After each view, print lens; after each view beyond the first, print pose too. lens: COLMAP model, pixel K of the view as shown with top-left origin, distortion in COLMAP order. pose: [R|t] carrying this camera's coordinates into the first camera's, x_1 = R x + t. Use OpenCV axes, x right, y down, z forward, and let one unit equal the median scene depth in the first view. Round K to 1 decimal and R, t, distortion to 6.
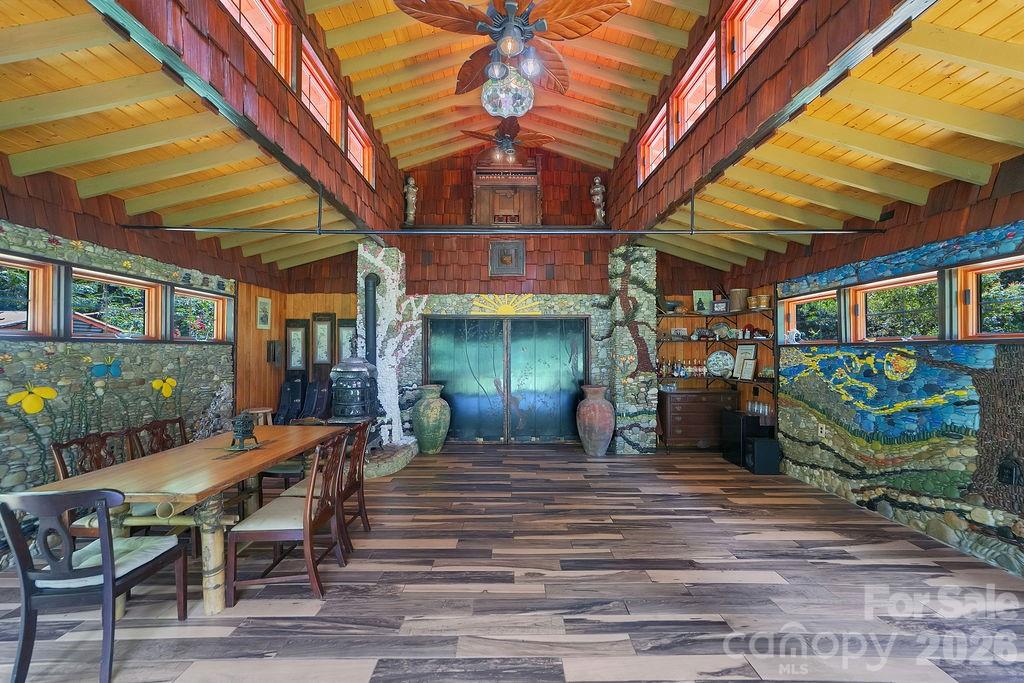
lens RADIAL K [[472.0, 0, 517.5], [0, 472.0, 340.8], [0, 0, 1]] dist [-0.000710, -0.000991]
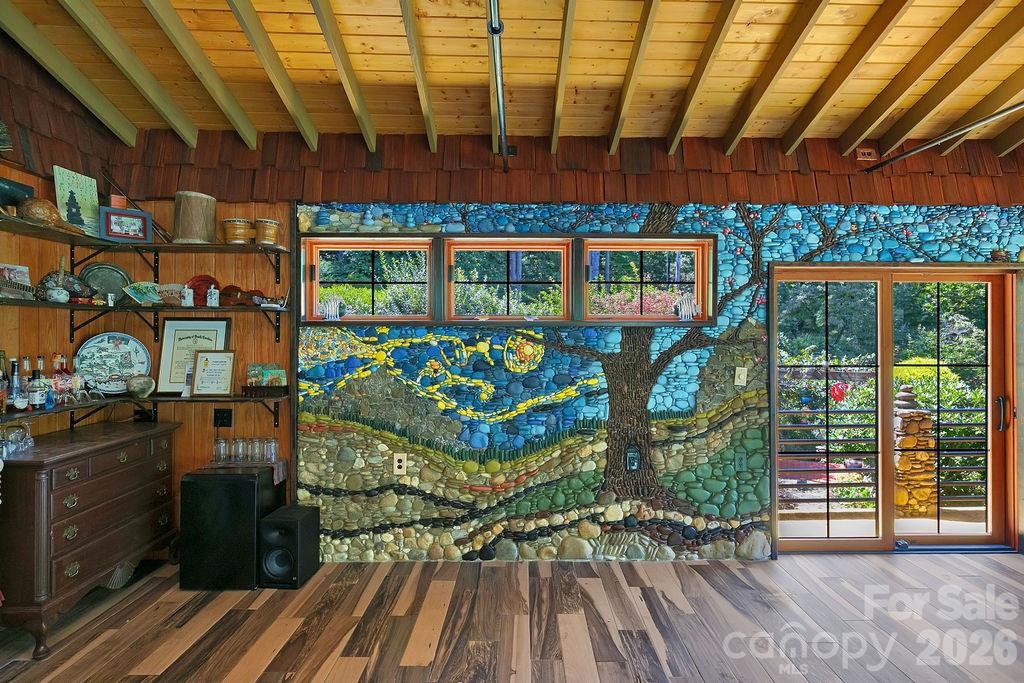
lens RADIAL K [[555.2, 0, 516.3], [0, 555.2, 335.3], [0, 0, 1]] dist [0.005430, 0.002603]
pose [[-0.003372, 0.009307, 0.999951, -0.078728], [-0.020933, 0.999737, -0.009376, 0.029651], [-0.999775, -0.020963, -0.003176, 0.924895]]
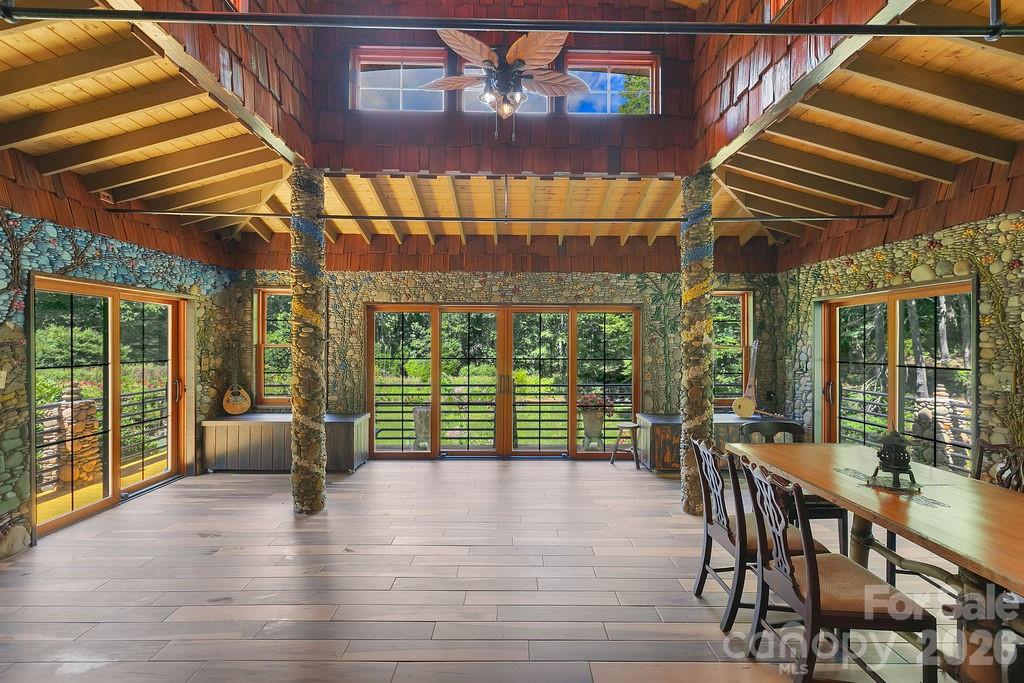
lens RADIAL K [[472.0, 0, 515.4], [0, 472.0, 346.4], [0, 0, 1]] dist [-0.000710, -0.000991]
pose [[-0.999989, 0.003863, -0.002634, -0.025489], [0.003894, 0.999922, -0.011896, 0.037723], [0.002588, -0.011906, -0.999926, 1.294086]]
